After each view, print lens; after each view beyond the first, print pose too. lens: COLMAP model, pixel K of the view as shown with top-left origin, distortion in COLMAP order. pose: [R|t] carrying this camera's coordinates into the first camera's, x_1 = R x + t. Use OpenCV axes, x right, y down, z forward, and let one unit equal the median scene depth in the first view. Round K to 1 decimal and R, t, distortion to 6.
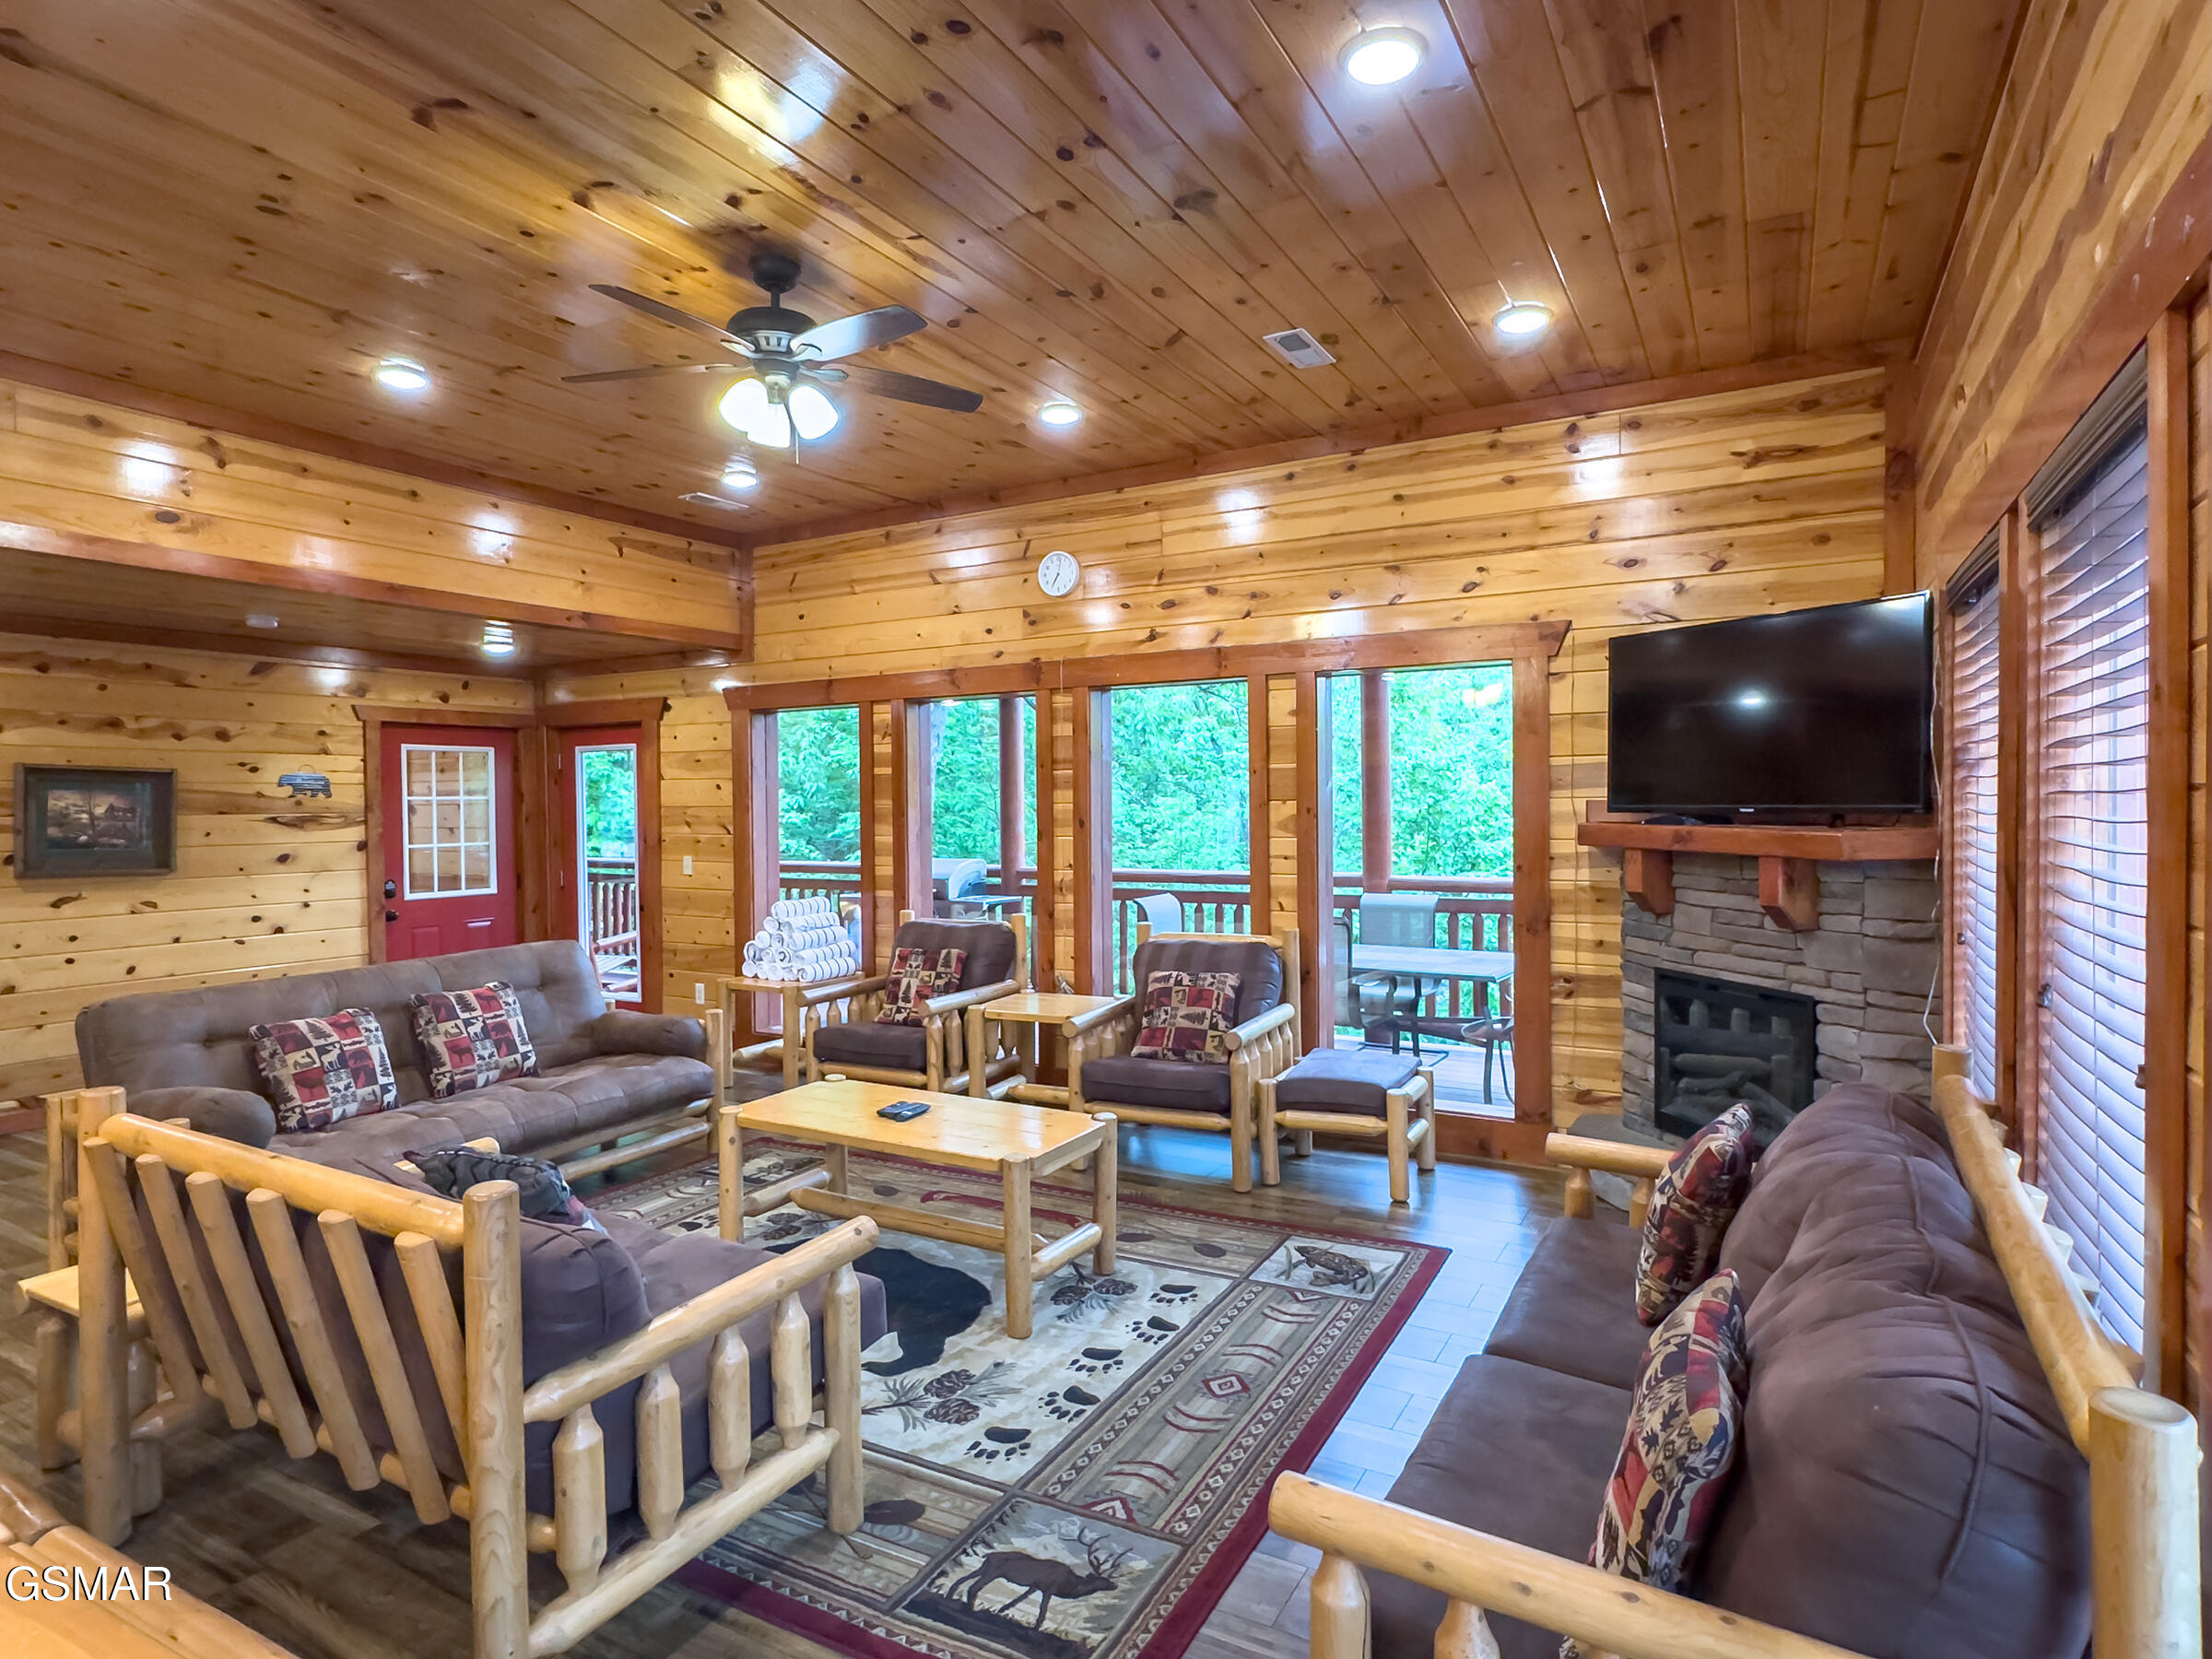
lens RADIAL K [[1198.8, 0, 1103.7], [0, 1198.8, 820.2], [0, 0, 1]] dist [0.000322, 0.001588]
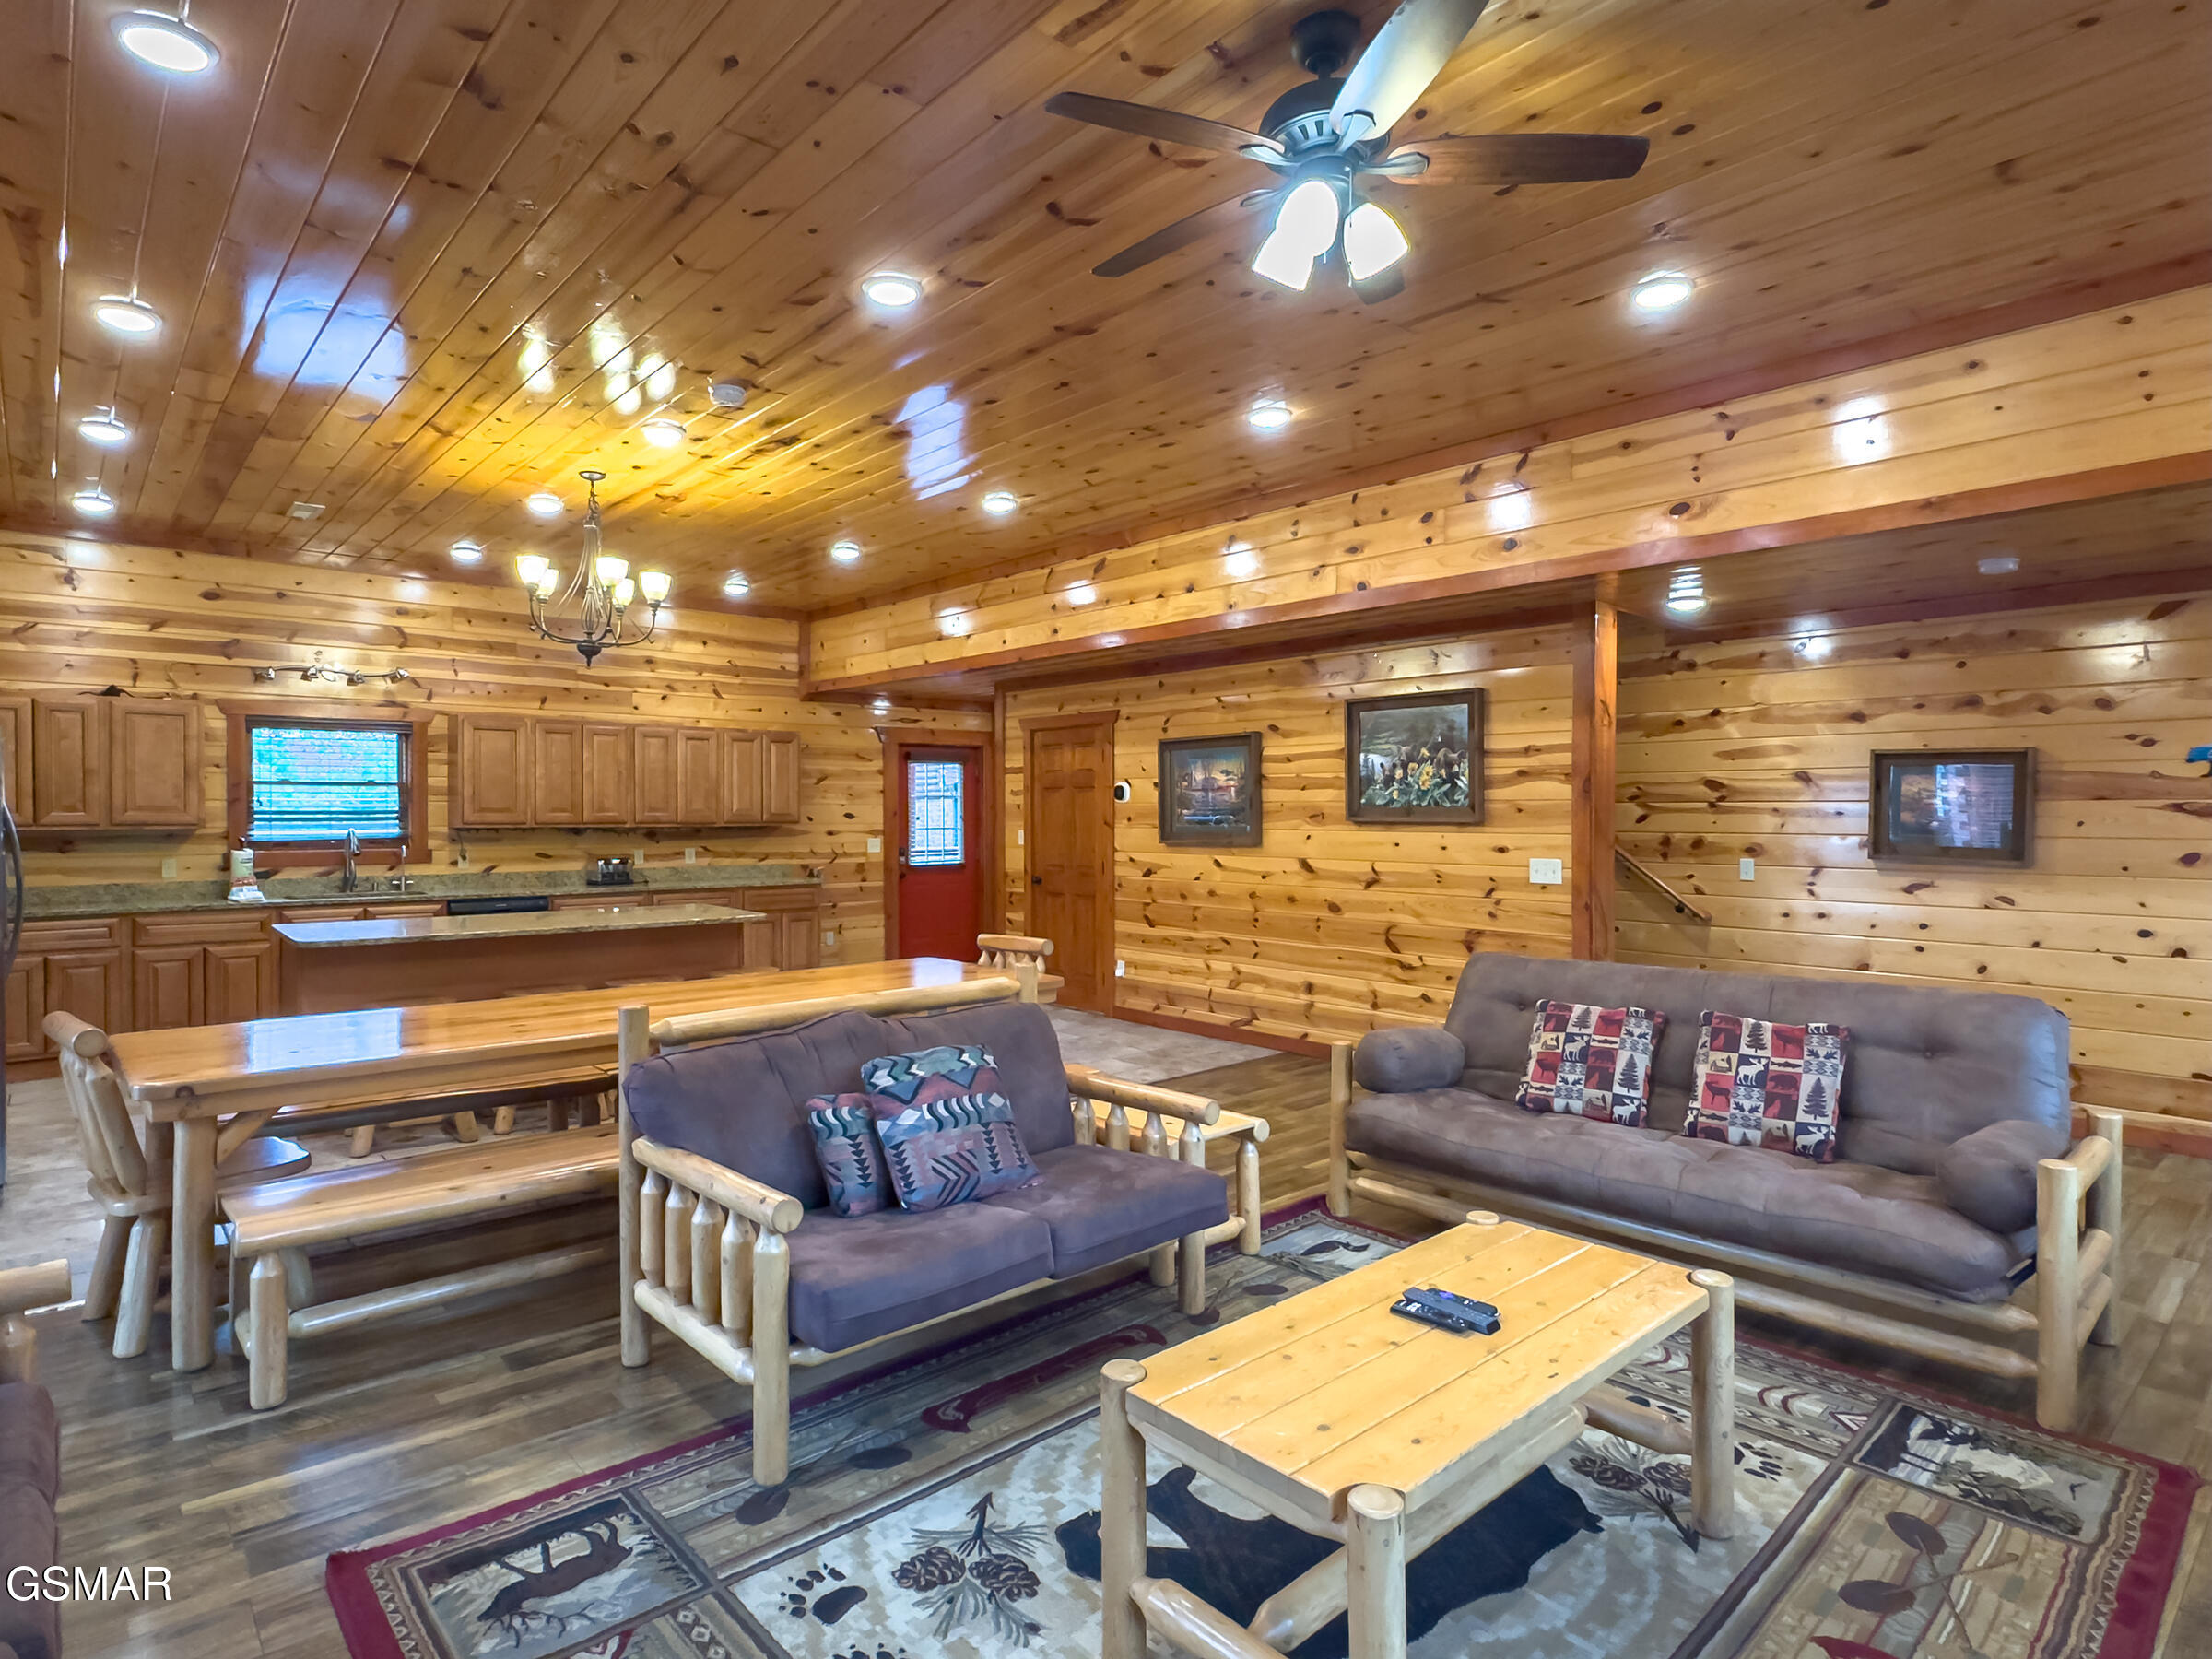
lens RADIAL K [[1198.8, 0, 1103.7], [0, 1198.8, 820.2], [0, 0, 1]] dist [0.000322, 0.001588]
pose [[-0.325636, 0.014939, -0.945377, 0.378554], [-0.008147, 0.999794, 0.018605, -0.000929], [0.945460, 0.013760, -0.325448, 0.917242]]
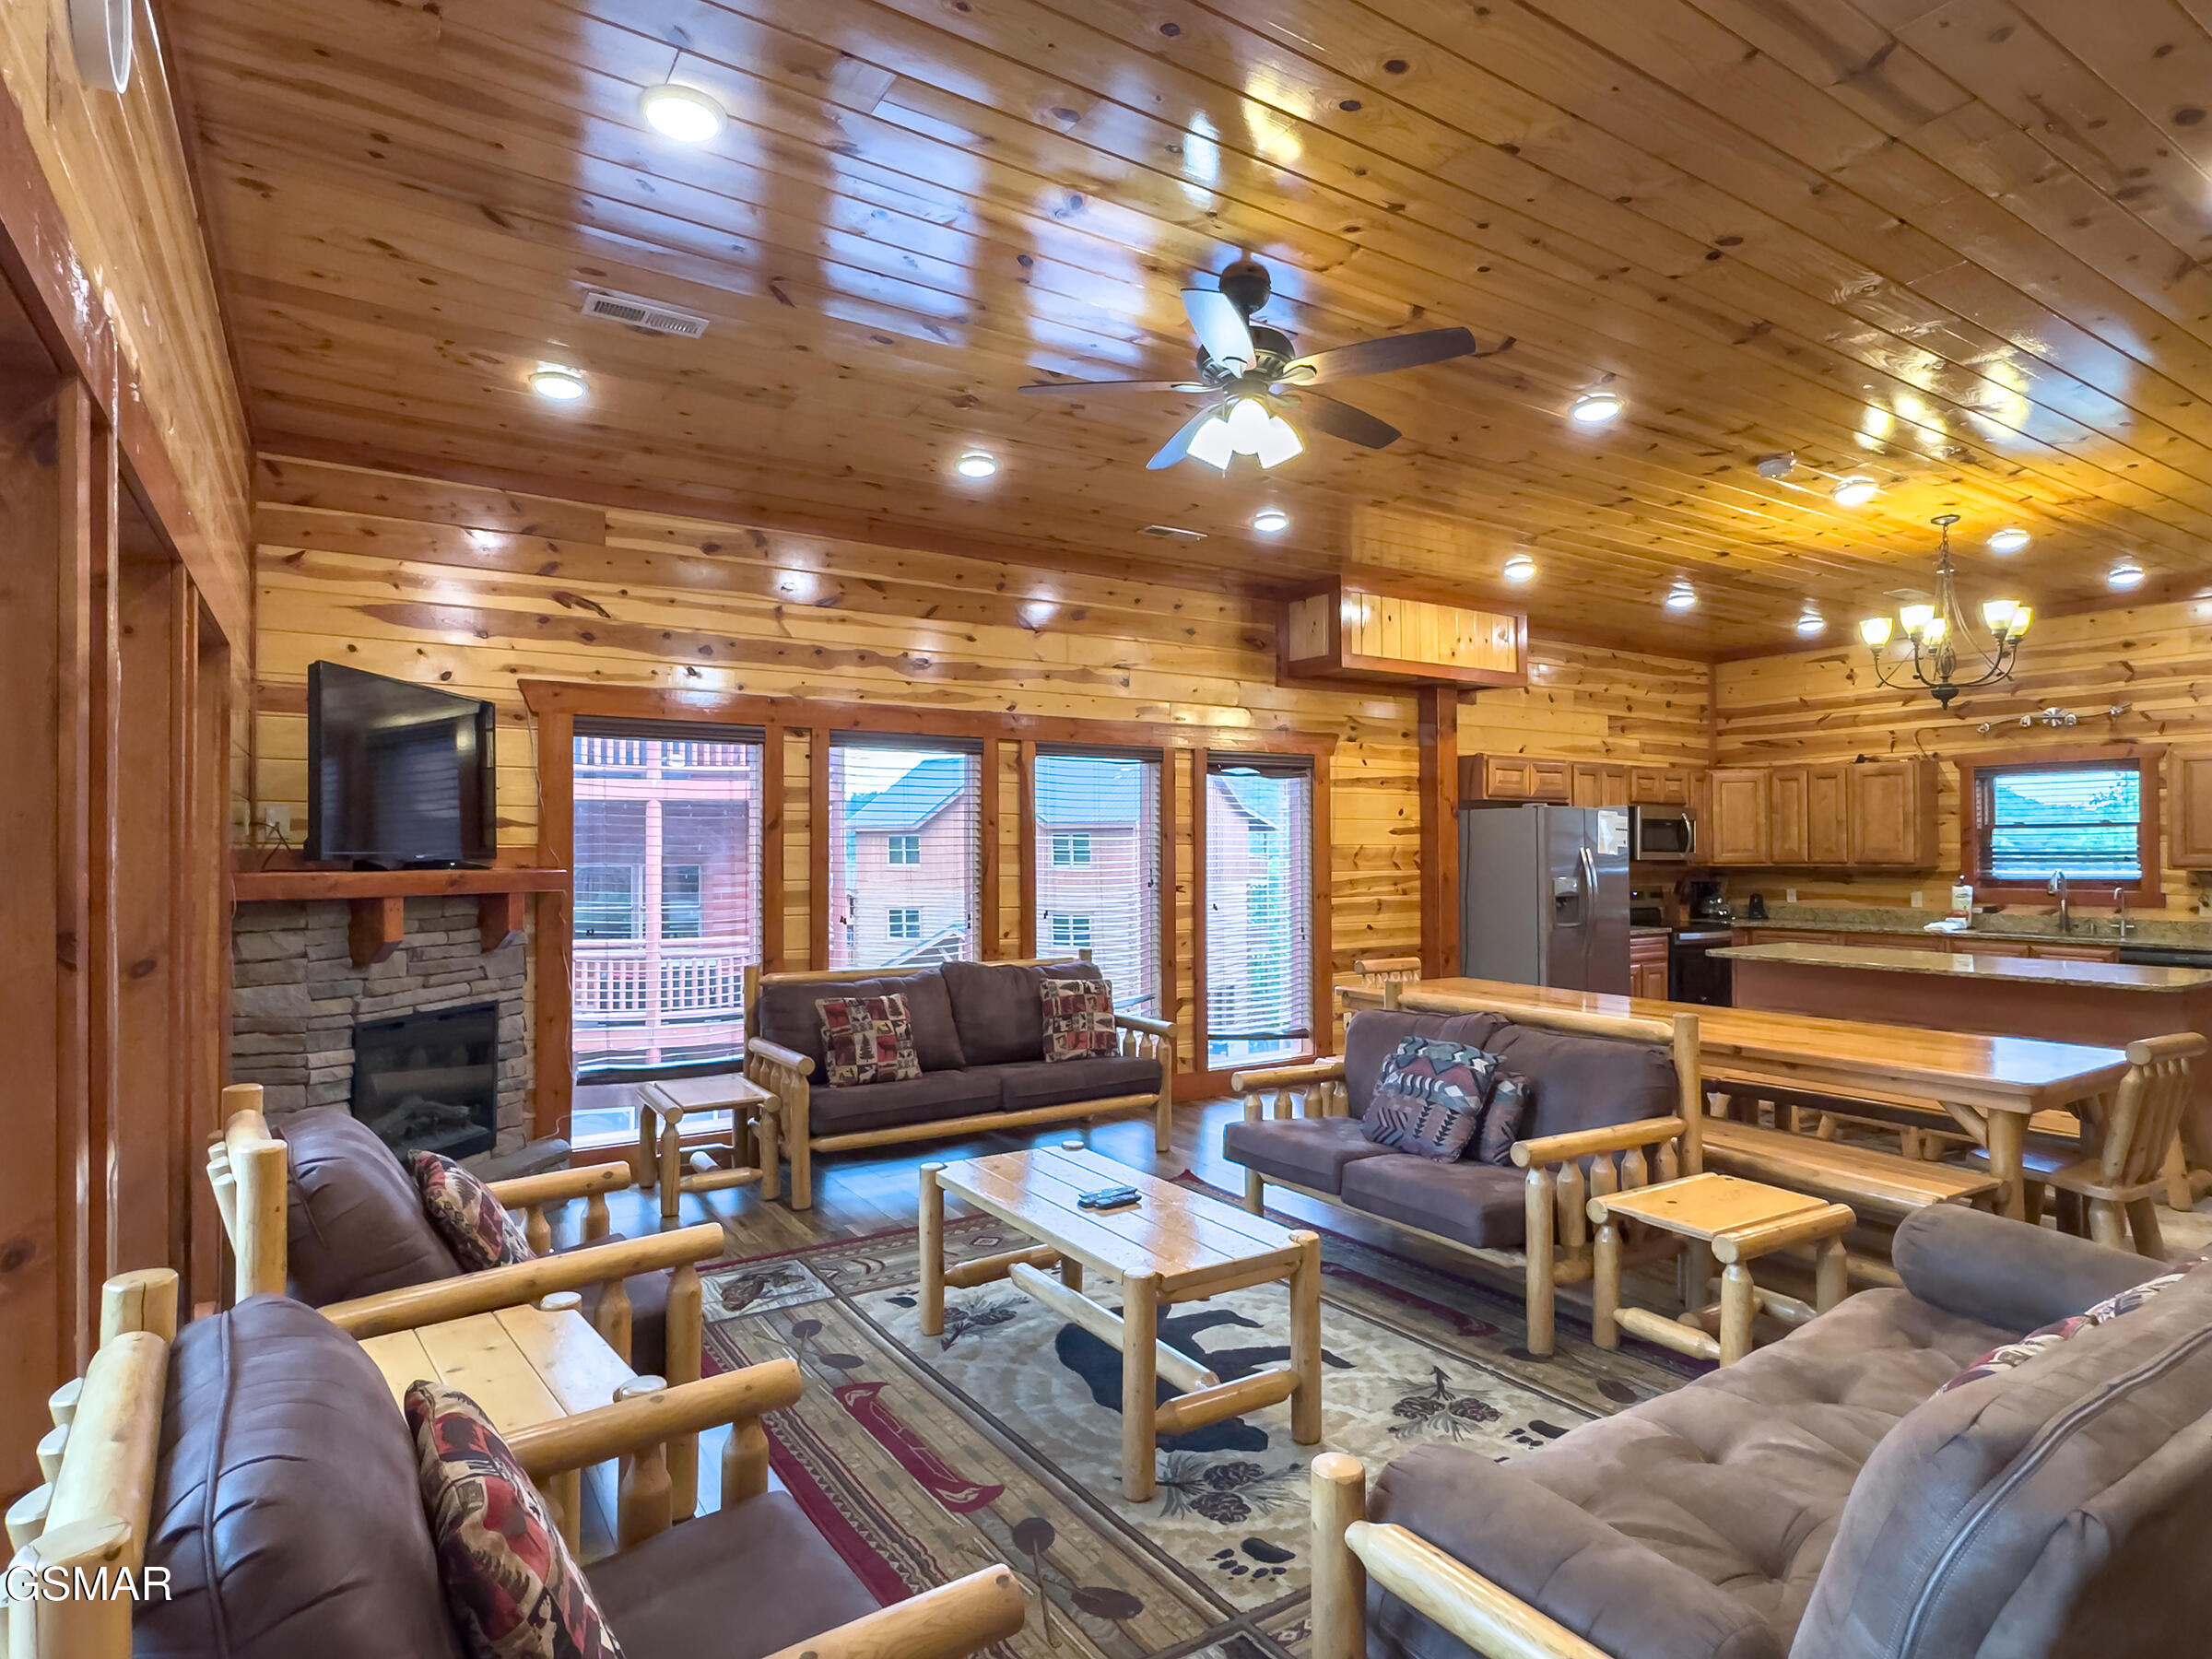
lens RADIAL K [[1198.8, 0, 1103.7], [0, 1198.8, 820.2], [0, 0, 1]] dist [0.000322, 0.001588]
pose [[-0.884809, 0.020760, 0.465491, -0.507583], [0.015121, 0.999760, -0.015845, -0.014279], [-0.465708, -0.006981, -0.884911, 1.574025]]
